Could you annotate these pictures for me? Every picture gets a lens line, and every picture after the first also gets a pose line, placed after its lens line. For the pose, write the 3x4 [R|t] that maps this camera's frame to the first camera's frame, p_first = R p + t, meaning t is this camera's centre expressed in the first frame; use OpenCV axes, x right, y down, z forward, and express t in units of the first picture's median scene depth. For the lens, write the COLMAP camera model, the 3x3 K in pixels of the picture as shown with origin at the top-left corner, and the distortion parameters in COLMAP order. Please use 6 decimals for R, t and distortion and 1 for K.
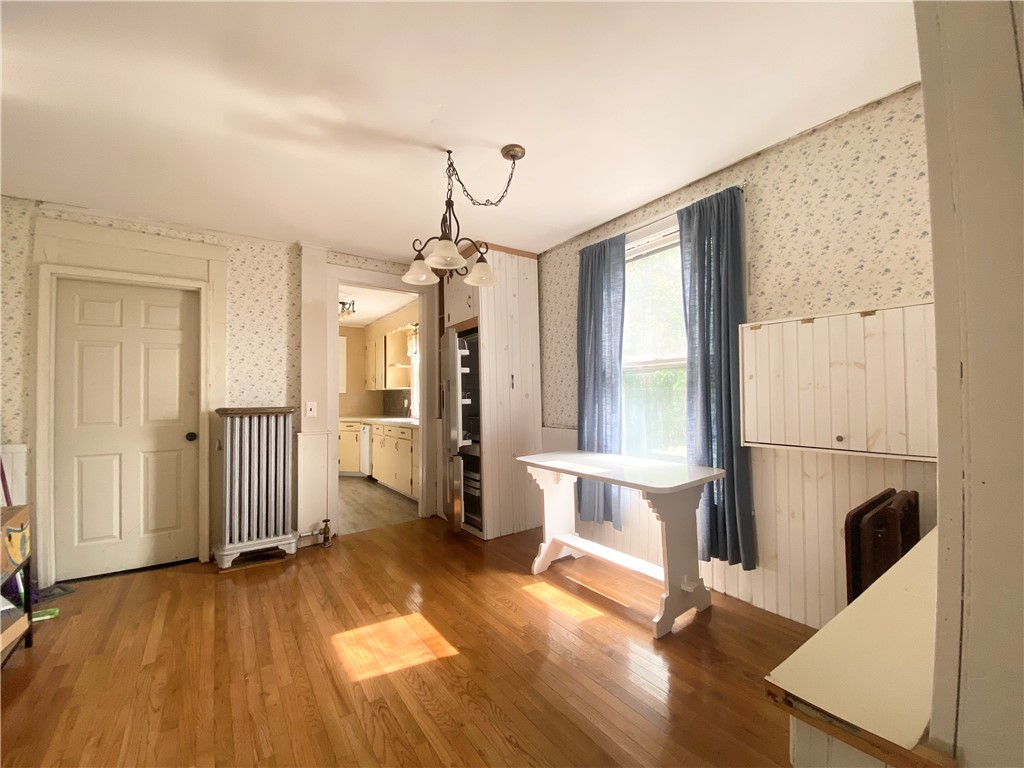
lens RADIAL K [[411.2, 0, 515.7], [0, 411.2, 388.2], [0, 0, 1]] dist [-0.021111, -0.001297]
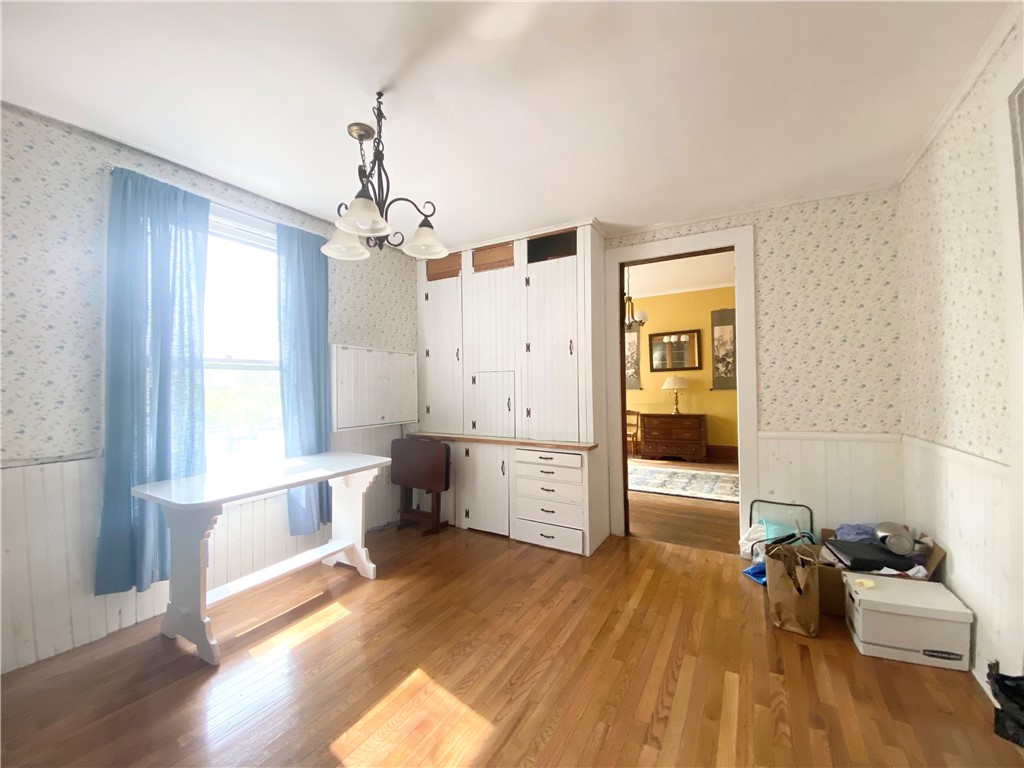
lens RADIAL K [[411.2, 0, 512.5], [0, 411.2, 385.3], [0, 0, 1]] dist [-0.021111, -0.001297]
pose [[-0.417641, 0.028425, 0.908167, -0.767876], [0.004347, 0.999562, -0.029286, 0.021710], [-0.908602, -0.008283, -0.417581, 0.841281]]
